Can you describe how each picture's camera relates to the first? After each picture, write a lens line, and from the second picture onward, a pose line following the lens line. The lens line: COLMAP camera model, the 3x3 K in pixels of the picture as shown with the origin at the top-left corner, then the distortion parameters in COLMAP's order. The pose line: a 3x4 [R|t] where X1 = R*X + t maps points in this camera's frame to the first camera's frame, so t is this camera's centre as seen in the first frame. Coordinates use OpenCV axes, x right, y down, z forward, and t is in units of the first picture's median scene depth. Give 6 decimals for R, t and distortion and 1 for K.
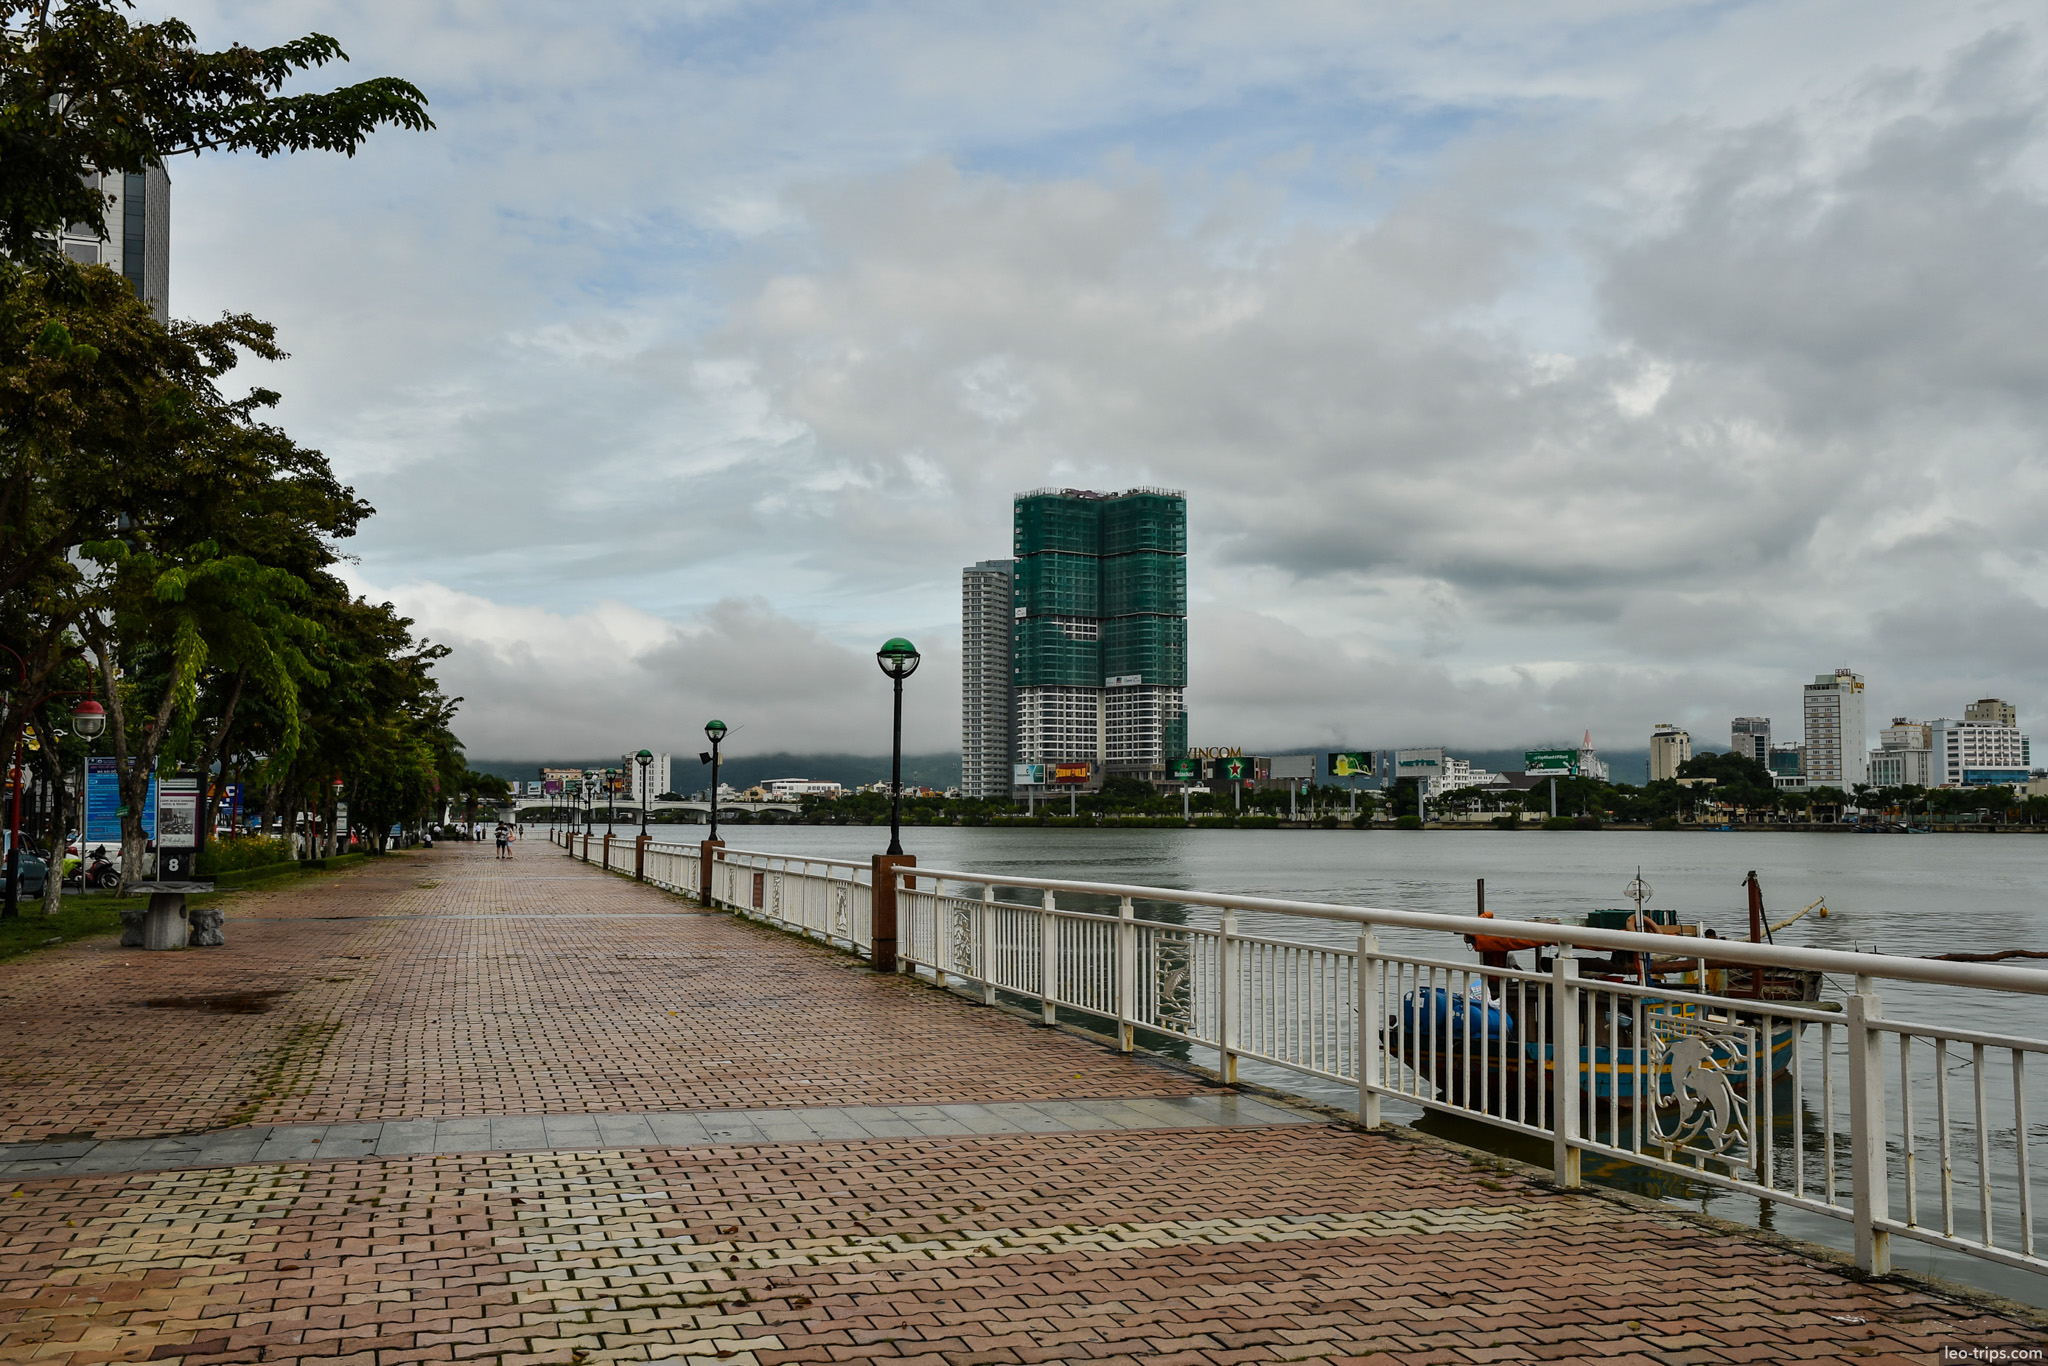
lens RADIAL K [[1924.0, 0, 1028.3], [0, 1924.0, 670.3], [0, 0, 1]] dist [-0.000775, 0.000000]
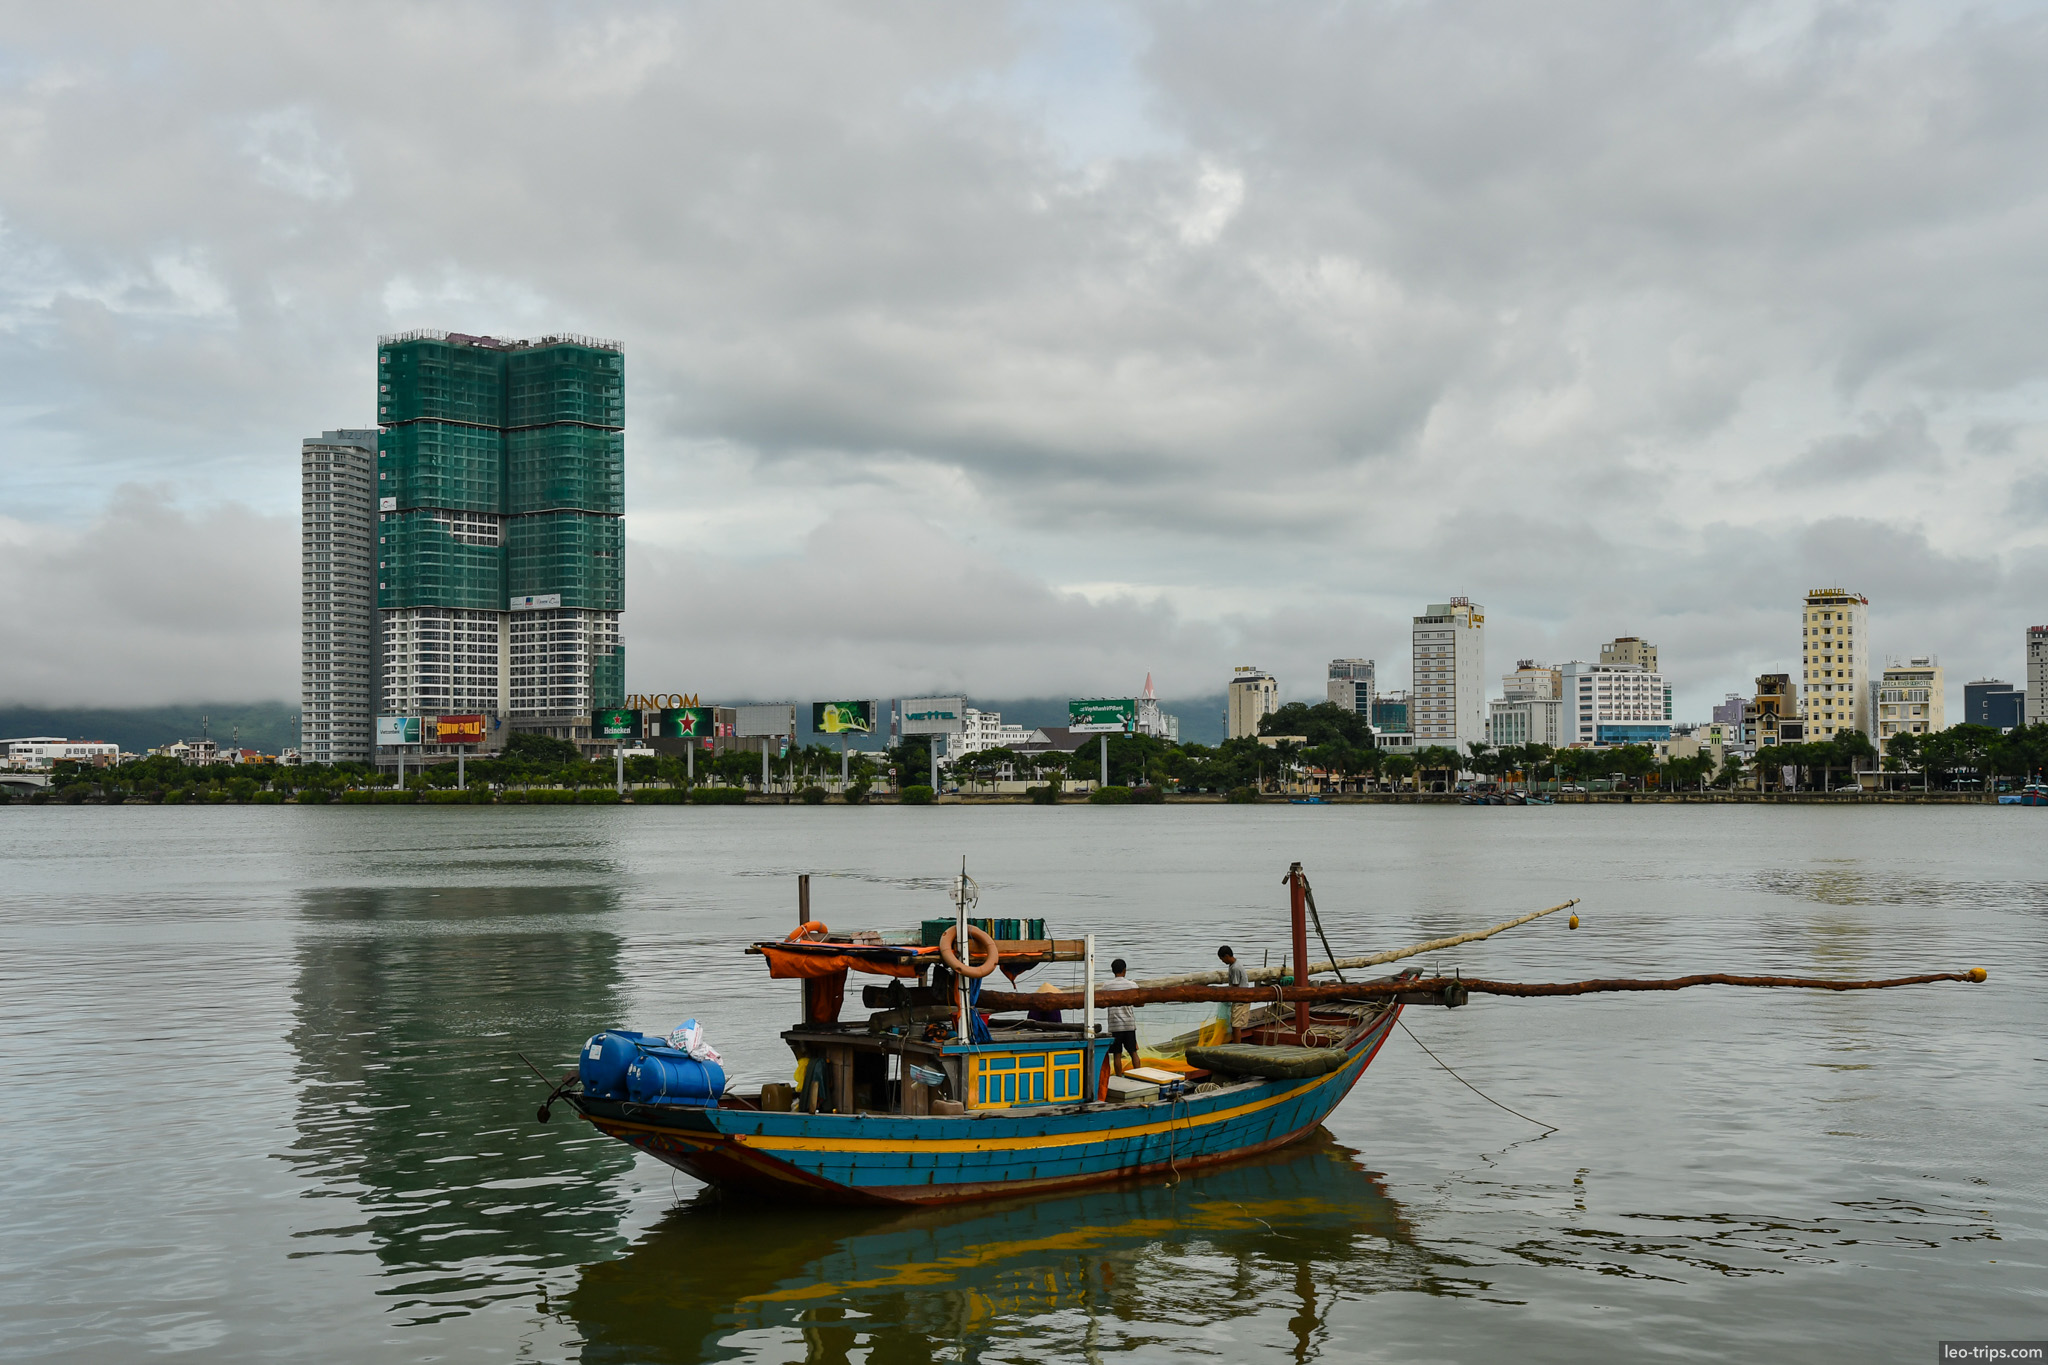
lens RADIAL K [[2871.2, 0, 1022.3], [0, 2871.2, 688.7], [0, 0, 1]] dist [-0.017470, 0.000000]
pose [[0.967792, 0.003439, 0.251727, -0.044749], [-0.013377, 0.999196, 0.037781, -0.005208], [-0.251395, -0.039932, 0.967061, -0.091452]]
